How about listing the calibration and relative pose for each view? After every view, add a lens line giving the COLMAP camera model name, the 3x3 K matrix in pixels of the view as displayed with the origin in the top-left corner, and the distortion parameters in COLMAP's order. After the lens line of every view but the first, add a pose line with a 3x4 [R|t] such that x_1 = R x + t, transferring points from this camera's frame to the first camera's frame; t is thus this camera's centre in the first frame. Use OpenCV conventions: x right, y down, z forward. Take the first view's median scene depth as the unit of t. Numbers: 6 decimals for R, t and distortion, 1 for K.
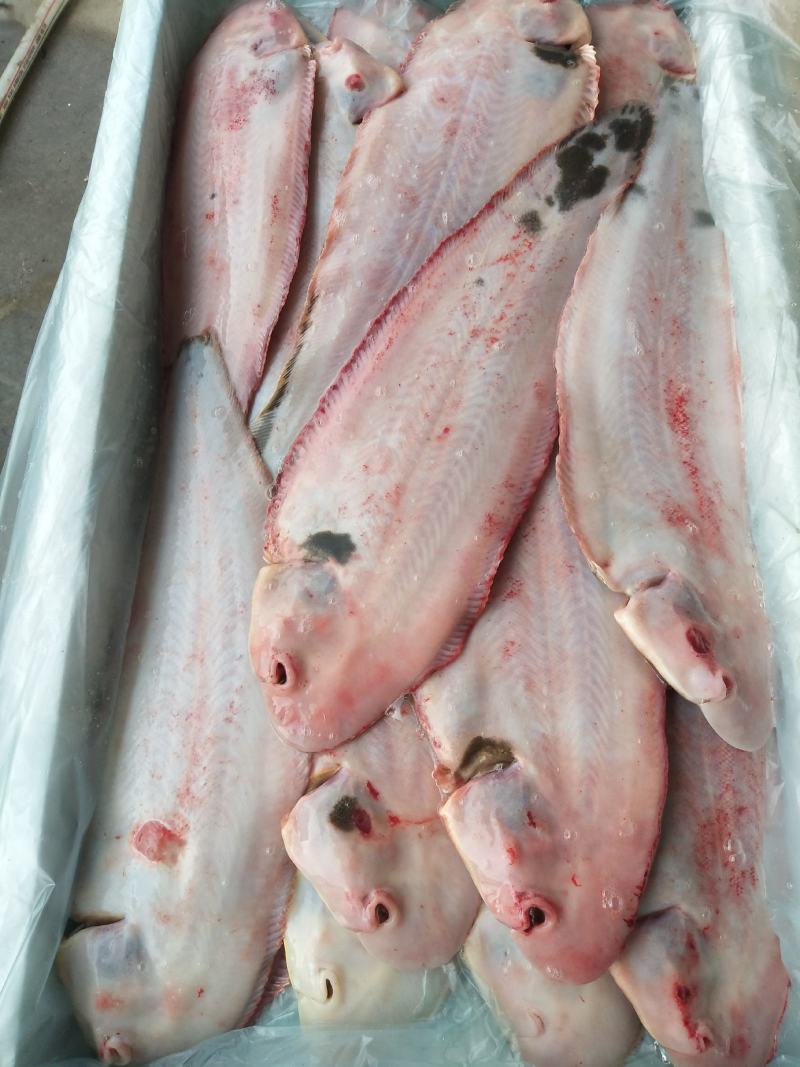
lens RADIAL K [[806.7, 0, 400.0], [0, 806.7, 533.5], [0, 0, 1]] dist [0.071489, -0.097910]
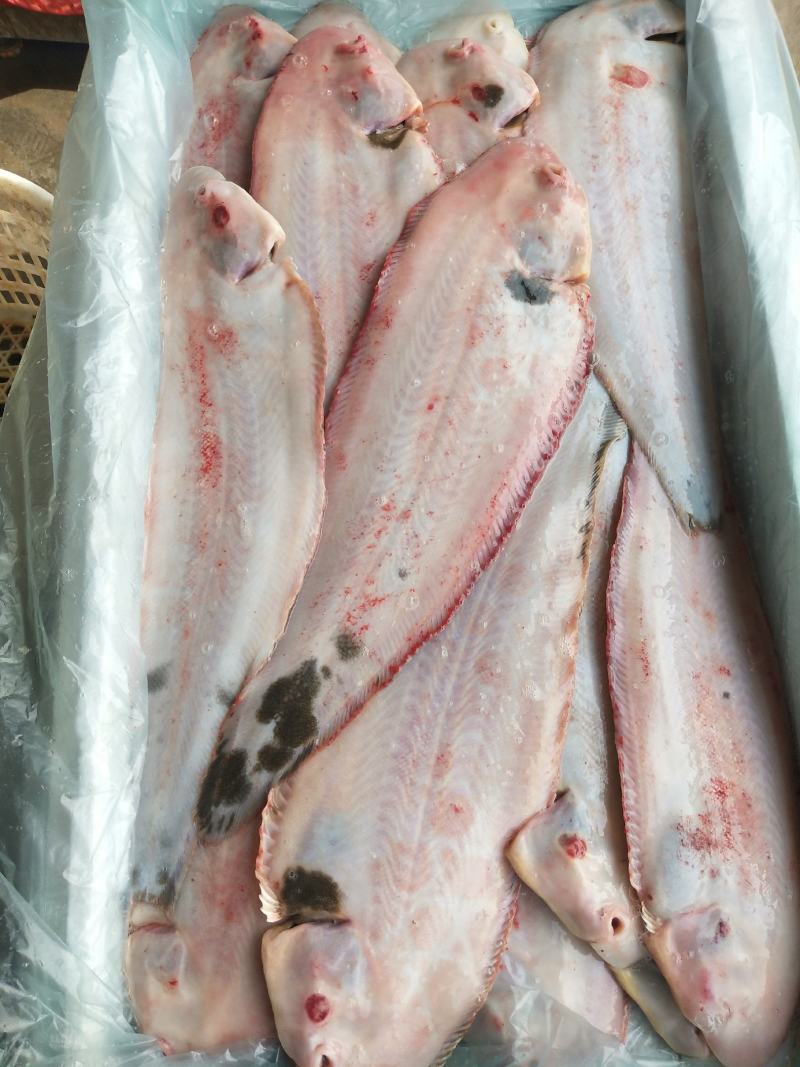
lens RADIAL K [[806.7, 0, 400.0], [0, 806.7, 533.5], [0, 0, 1]] dist [0.071489, -0.097910]
pose [[-0.995056, 0.072514, 0.067858, 0.036318], [-0.022971, -0.832799, 0.553099, -0.803628], [0.096619, 0.548806, 0.830347, 0.212022]]
